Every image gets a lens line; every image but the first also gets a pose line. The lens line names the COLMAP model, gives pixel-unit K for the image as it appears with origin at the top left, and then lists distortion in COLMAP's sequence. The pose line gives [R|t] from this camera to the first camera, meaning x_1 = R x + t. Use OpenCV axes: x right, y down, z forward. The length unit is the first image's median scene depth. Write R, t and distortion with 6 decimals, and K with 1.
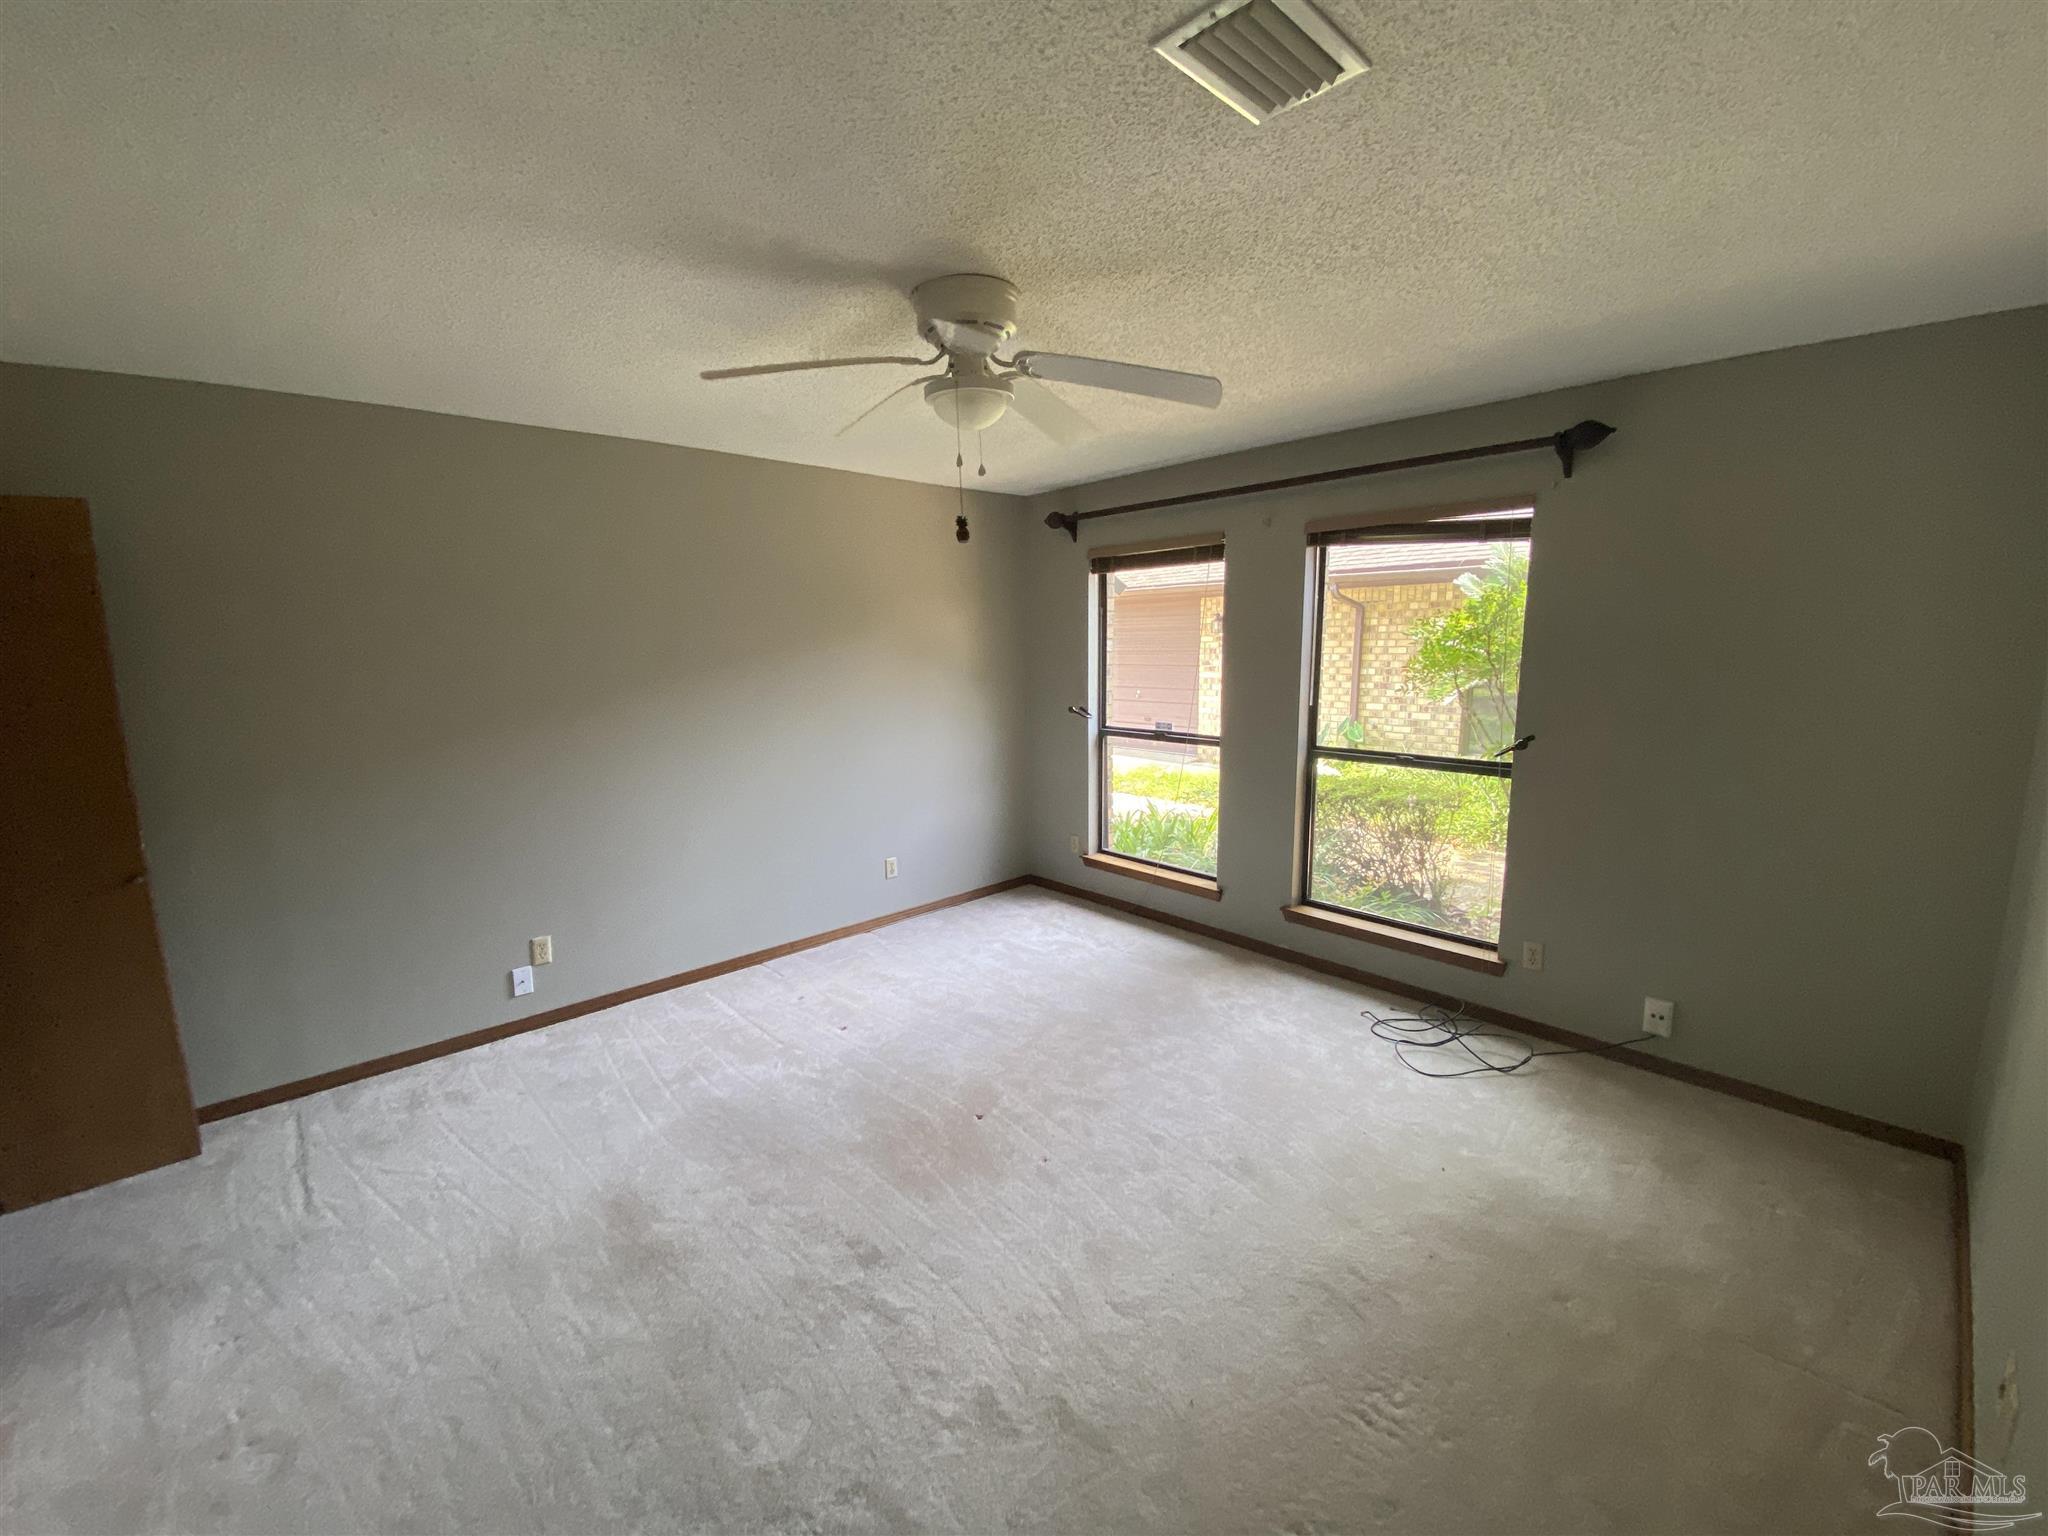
lens RADIAL K [[834.7, 0, 1024.0], [0, 834.7, 768.0], [0, 0, 1]] dist [0.014895, -0.022491]
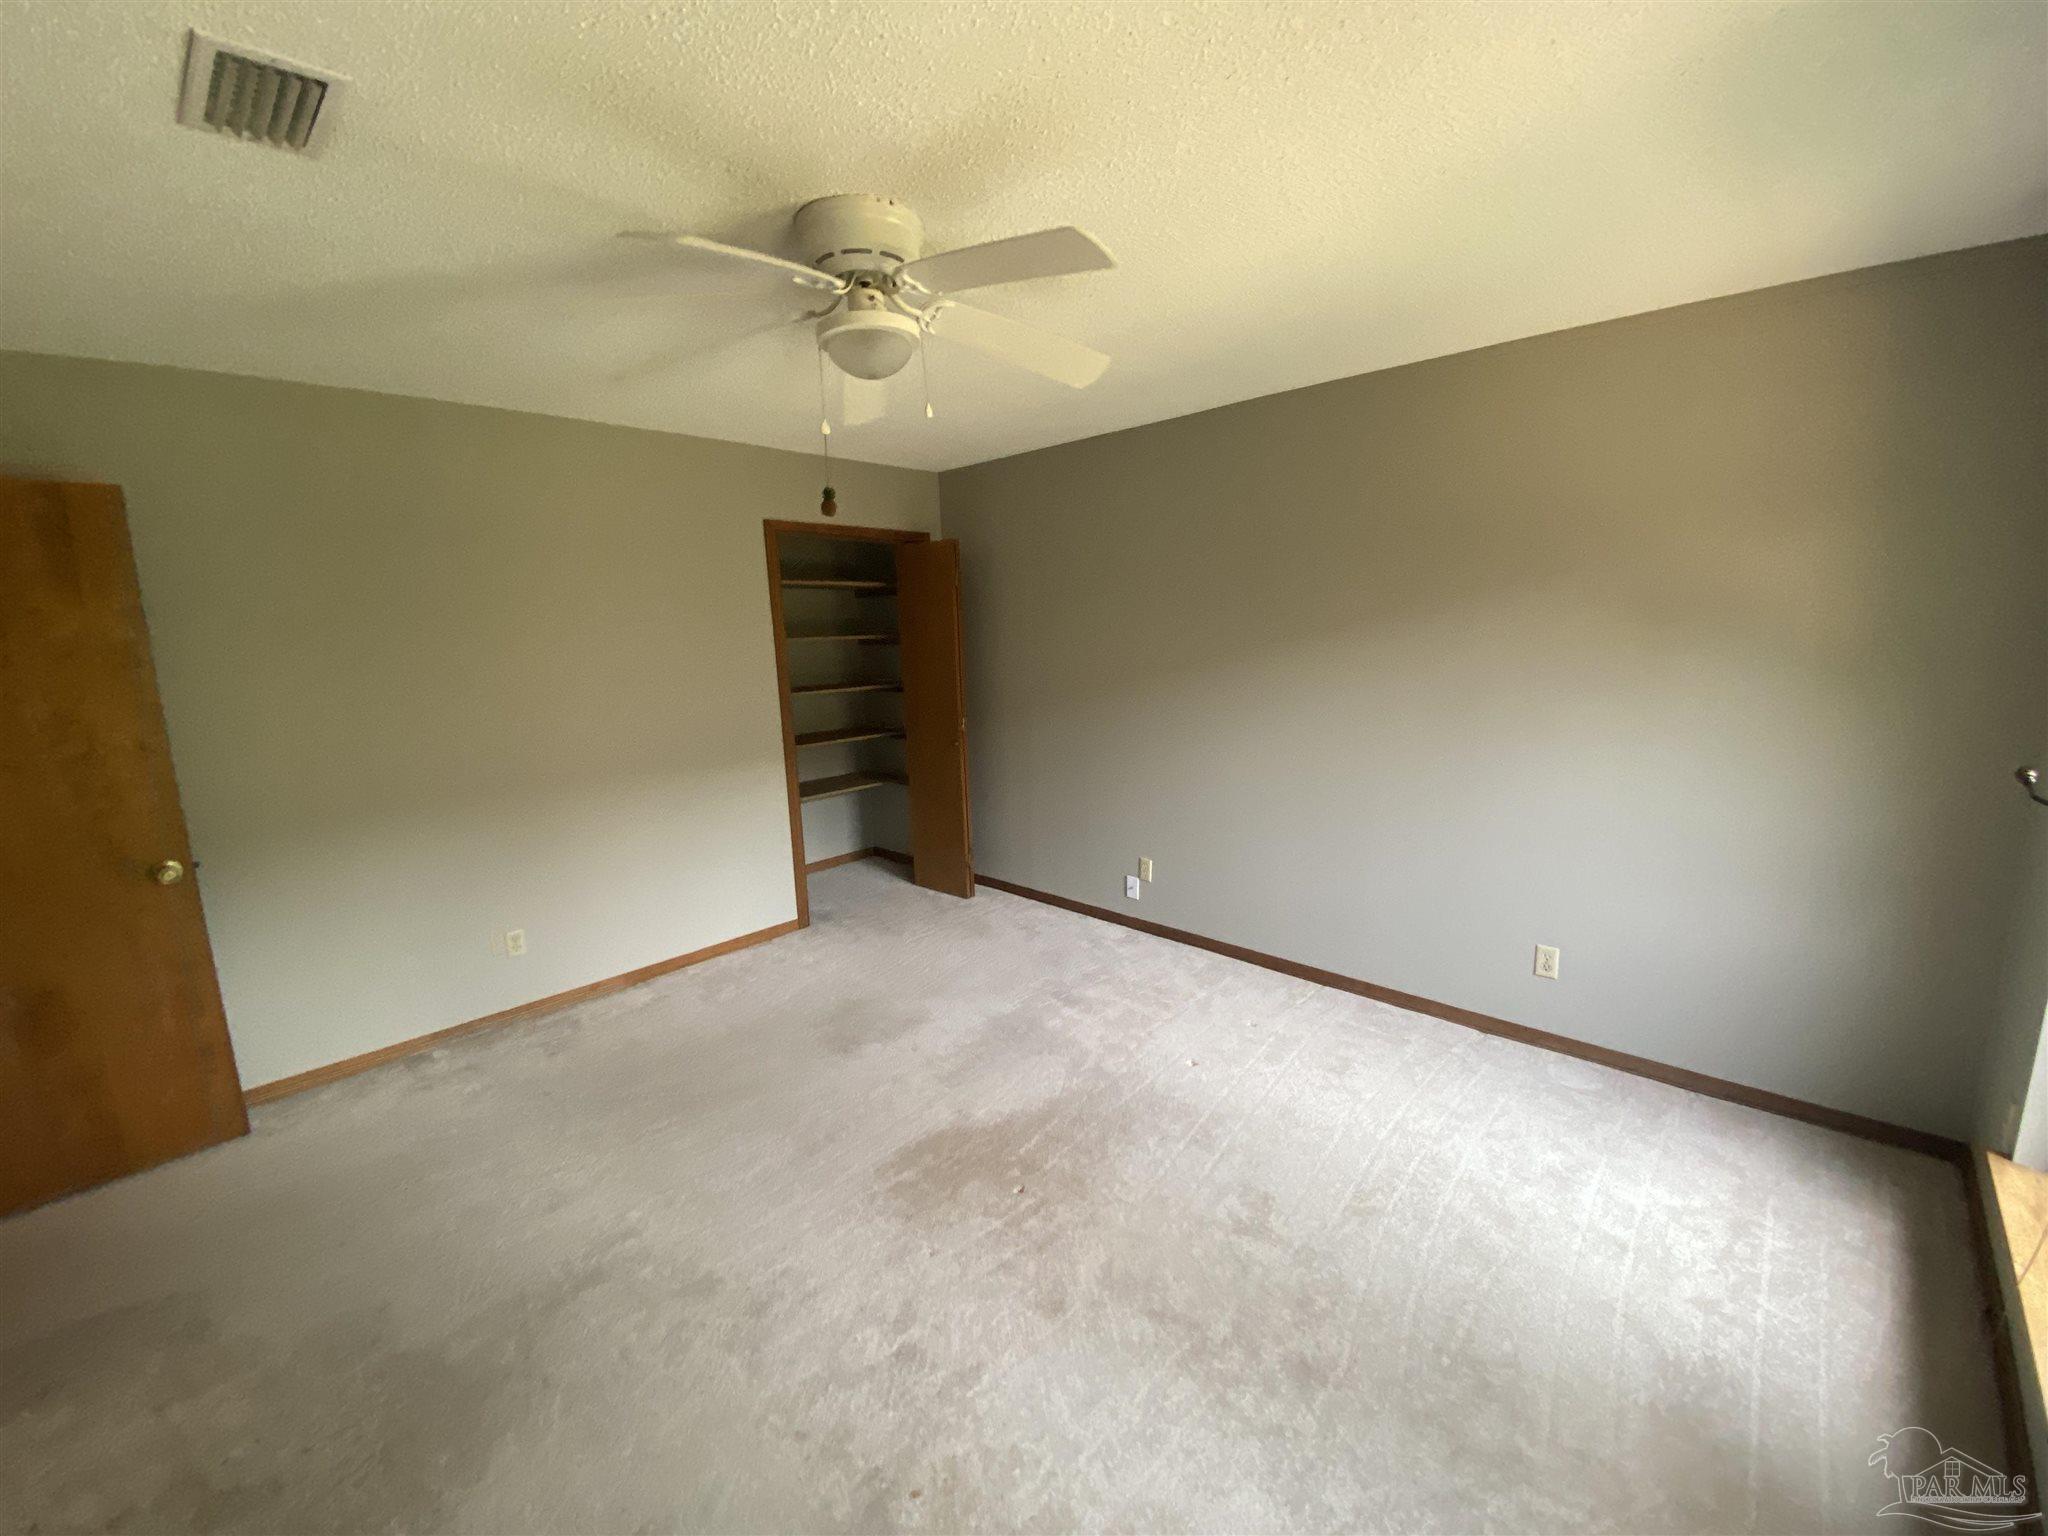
lens RADIAL K [[834.7, 0, 1024.0], [0, 834.7, 768.0], [0, 0, 1]] dist [0.014895, -0.022491]
pose [[0.038699, 0.186966, -0.981604, 0.573705], [-0.134184, 0.974415, 0.180306, -0.118351], [0.990200, 0.124738, 0.062796, 0.741949]]
